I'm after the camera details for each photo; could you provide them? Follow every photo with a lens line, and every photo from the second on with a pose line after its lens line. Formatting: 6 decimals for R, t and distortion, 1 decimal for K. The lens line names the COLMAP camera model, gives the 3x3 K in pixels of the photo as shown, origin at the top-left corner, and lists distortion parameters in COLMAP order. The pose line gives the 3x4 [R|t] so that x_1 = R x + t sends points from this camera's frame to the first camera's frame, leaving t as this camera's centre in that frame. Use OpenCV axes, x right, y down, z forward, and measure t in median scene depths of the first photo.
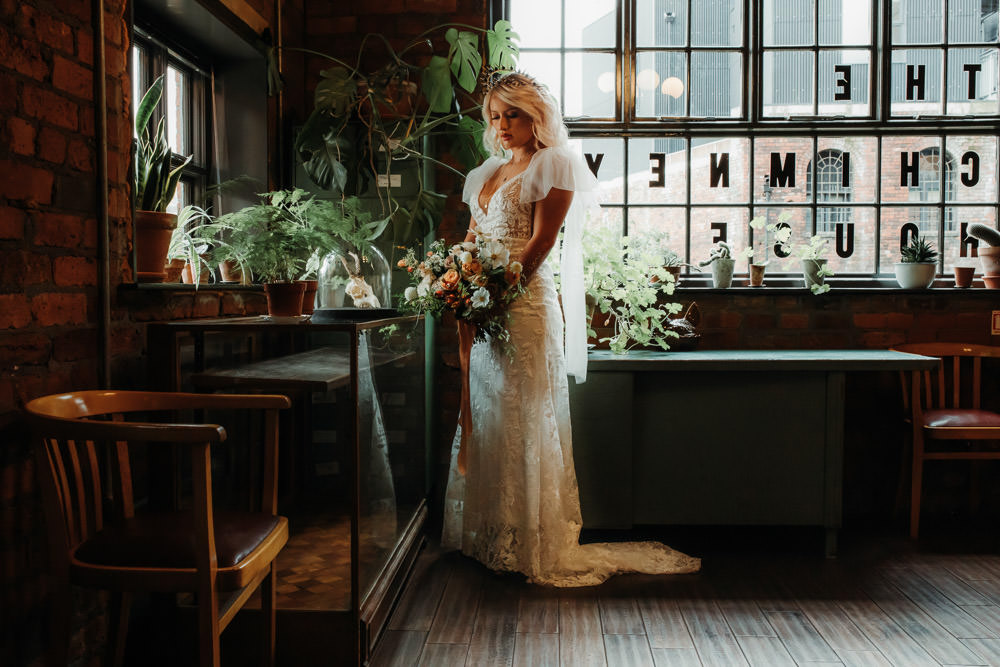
lens RADIAL K [[1006.0, 0, 500.0], [0, 1006.0, 333.5], [0, 0, 1]] dist [-0.060145, 0.157418]
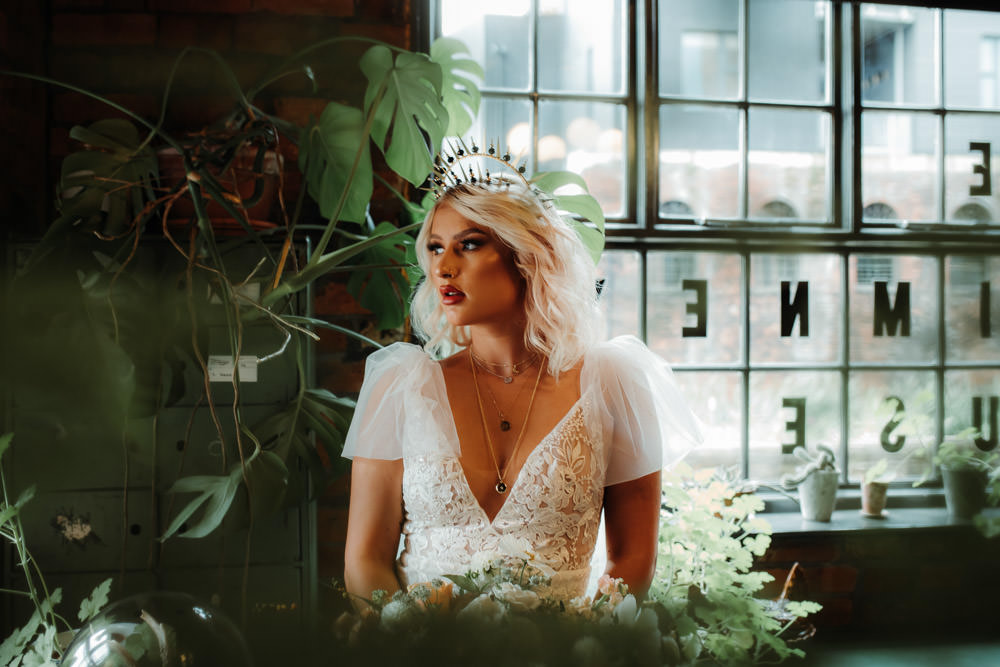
lens RADIAL K [[1030.2, 0, 500.0], [0, 1030.2, 333.5], [0, 0, 1]] dist [-0.057826, -0.000019]
pose [[0.981120, -0.004795, 0.193339, -0.071343], [0.013386, 0.998979, -0.043152, -0.129581], [-0.192934, 0.044926, 0.980183, 0.459277]]
